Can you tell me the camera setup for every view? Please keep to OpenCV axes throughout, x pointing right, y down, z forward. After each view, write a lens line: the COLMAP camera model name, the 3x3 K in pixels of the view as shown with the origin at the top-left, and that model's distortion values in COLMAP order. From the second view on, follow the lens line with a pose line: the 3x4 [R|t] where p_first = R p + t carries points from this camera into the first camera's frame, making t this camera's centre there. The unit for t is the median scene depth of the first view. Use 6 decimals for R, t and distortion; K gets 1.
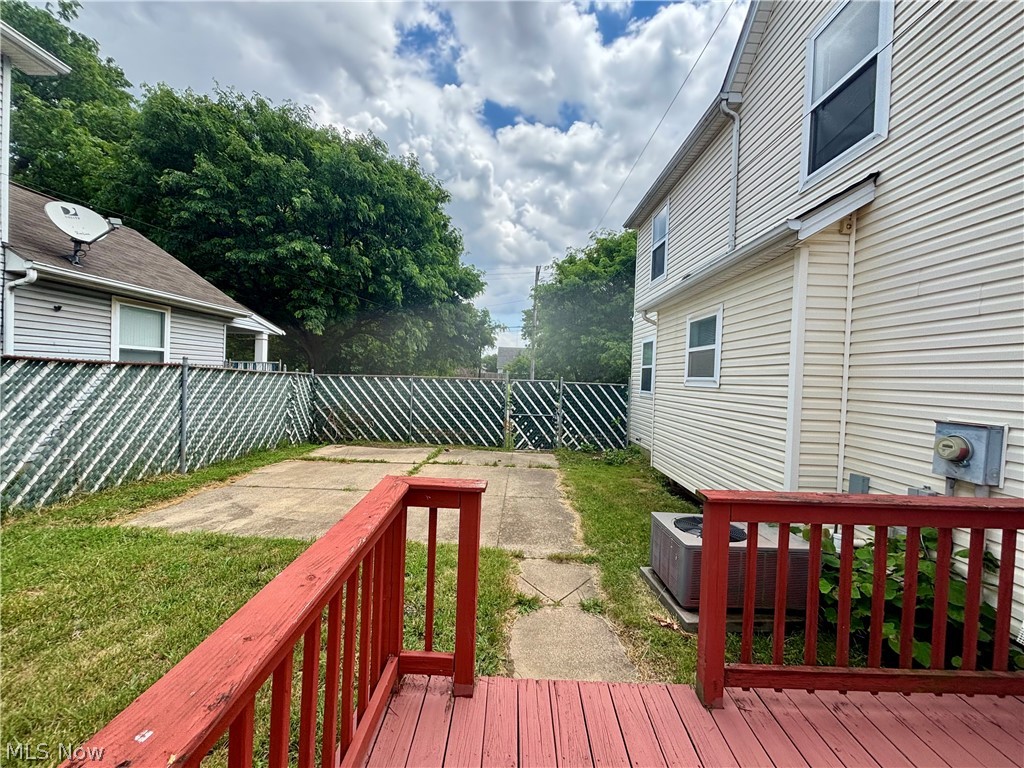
lens RADIAL K [[412.2, 0, 512.5], [0, 412.2, 379.3], [0, 0, 1]] dist [-0.000403, 0.004163]
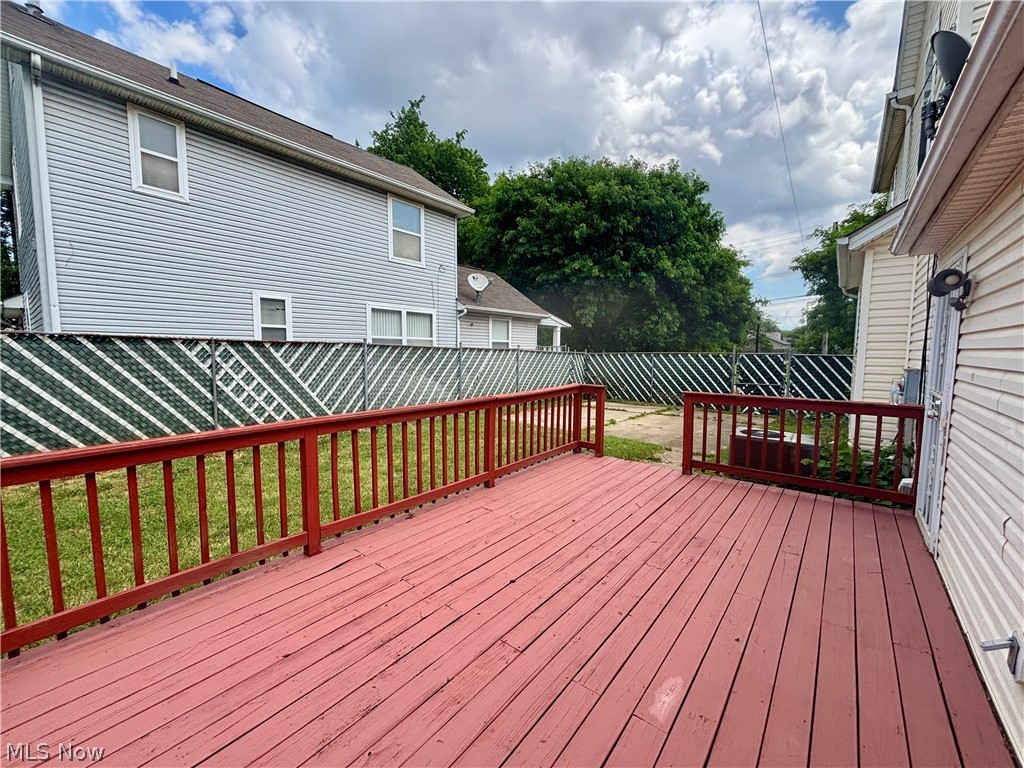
lens RADIAL K [[412.2, 0, 512.5], [0, 412.2, 379.3], [0, 0, 1]] dist [-0.000403, 0.004163]
pose [[0.779906, 0.013657, -0.625748, 0.232268], [0.016329, 0.998978, 0.042154, 0.014710], [0.625684, -0.043094, 0.778885, -0.311713]]
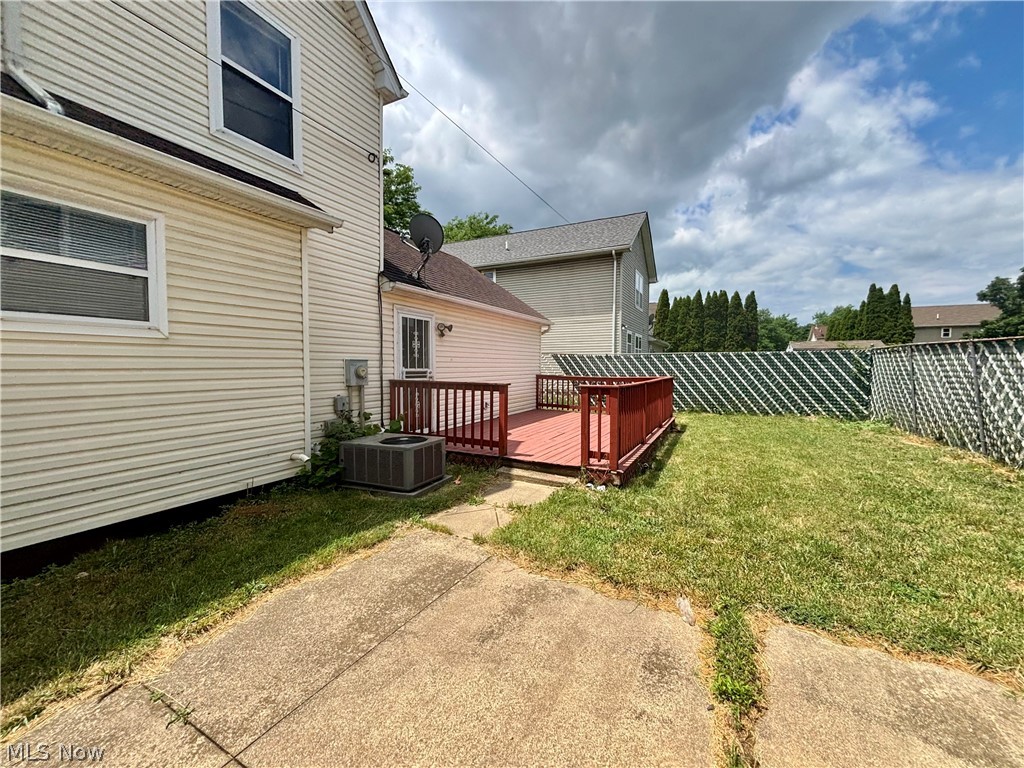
lens RADIAL K [[415.6, 0, 512.0], [0, 415.6, 384.0], [0, 0, 1]] dist [-0.001015, -0.000252]
pose [[-0.892852, -0.058529, 0.446531, -0.169831], [-0.030322, 0.997082, 0.070063, 0.015089], [-0.449329, 0.049016, -0.892021, 0.700243]]
